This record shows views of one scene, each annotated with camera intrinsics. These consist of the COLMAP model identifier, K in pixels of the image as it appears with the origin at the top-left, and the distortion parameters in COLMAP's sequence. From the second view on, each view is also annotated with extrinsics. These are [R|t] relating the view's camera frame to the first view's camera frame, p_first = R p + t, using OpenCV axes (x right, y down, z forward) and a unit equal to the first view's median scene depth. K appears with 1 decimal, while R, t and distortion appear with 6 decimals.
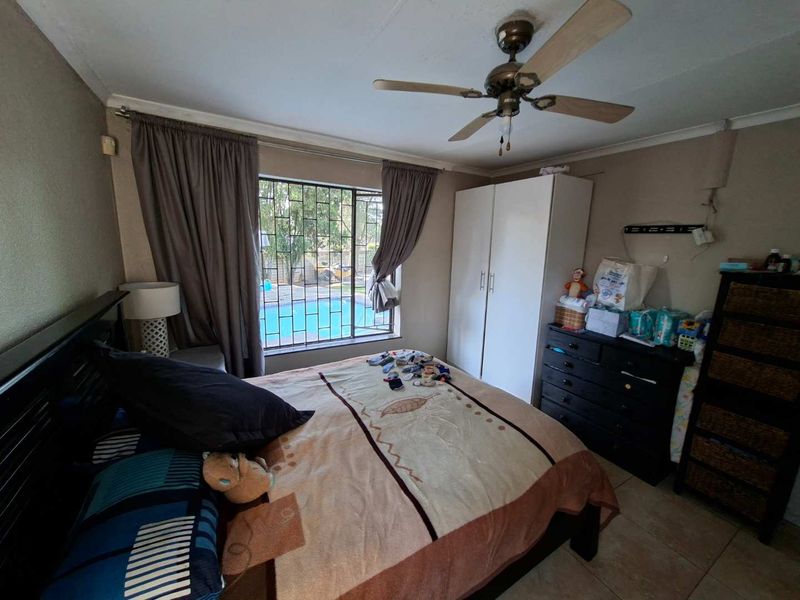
lens RADIAL K [[314.7, 0, 405.5], [0, 314.7, 297.9], [0, 0, 1]] dist [-0.002046, -0.000006]
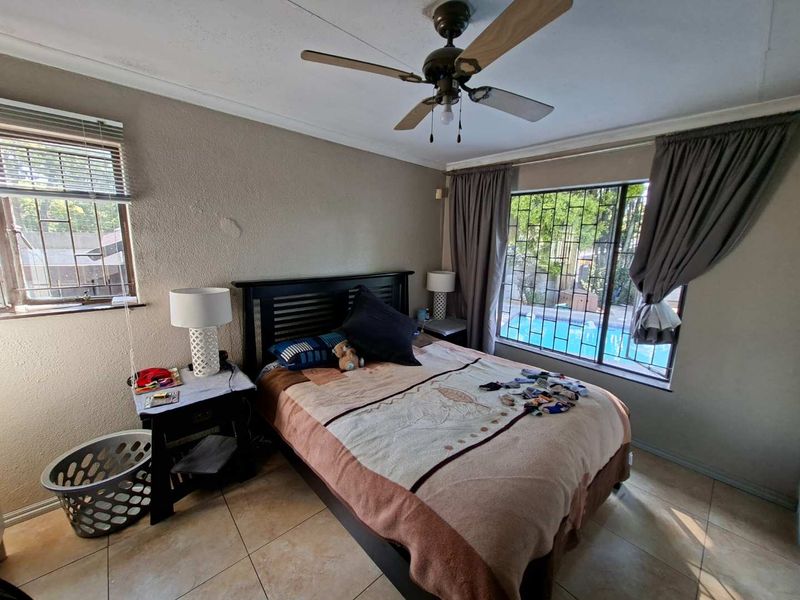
lens RADIAL K [[314.1, 0, 400.8], [0, 314.1, 296.1], [0, 0, 1]] dist [0.000519, 0.000335]
pose [[0.210265, 0.140751, -0.967459, 0.742684], [-0.191862, 0.976280, 0.100336, -0.043245], [0.958633, 0.164521, 0.232282, 0.410621]]
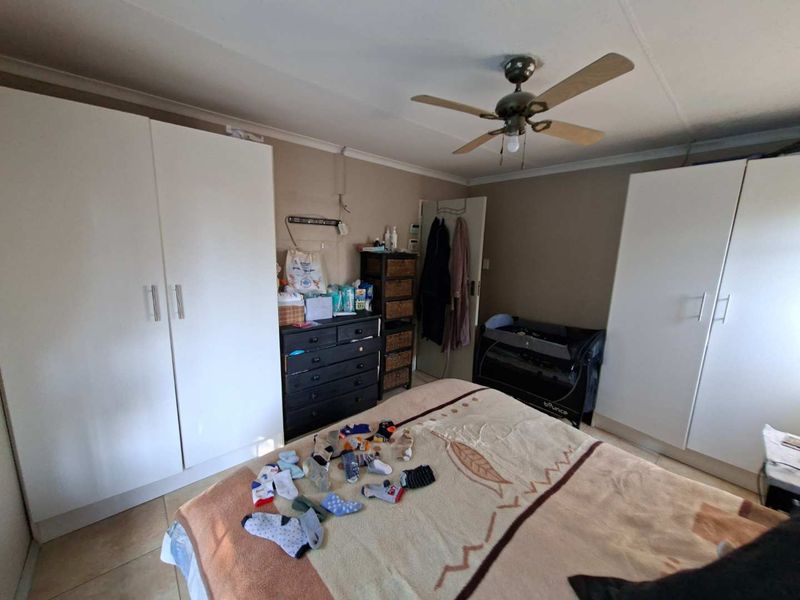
lens RADIAL K [[314.7, 0, 405.5], [0, 314.7, 297.9], [0, 0, 1]] dist [-0.002046, -0.000006]
pose [[-0.196927, -0.208290, 0.958037, -0.480754], [0.131833, 0.962672, 0.236396, -0.184894], [-0.971514, 0.172853, -0.162117, 0.955852]]
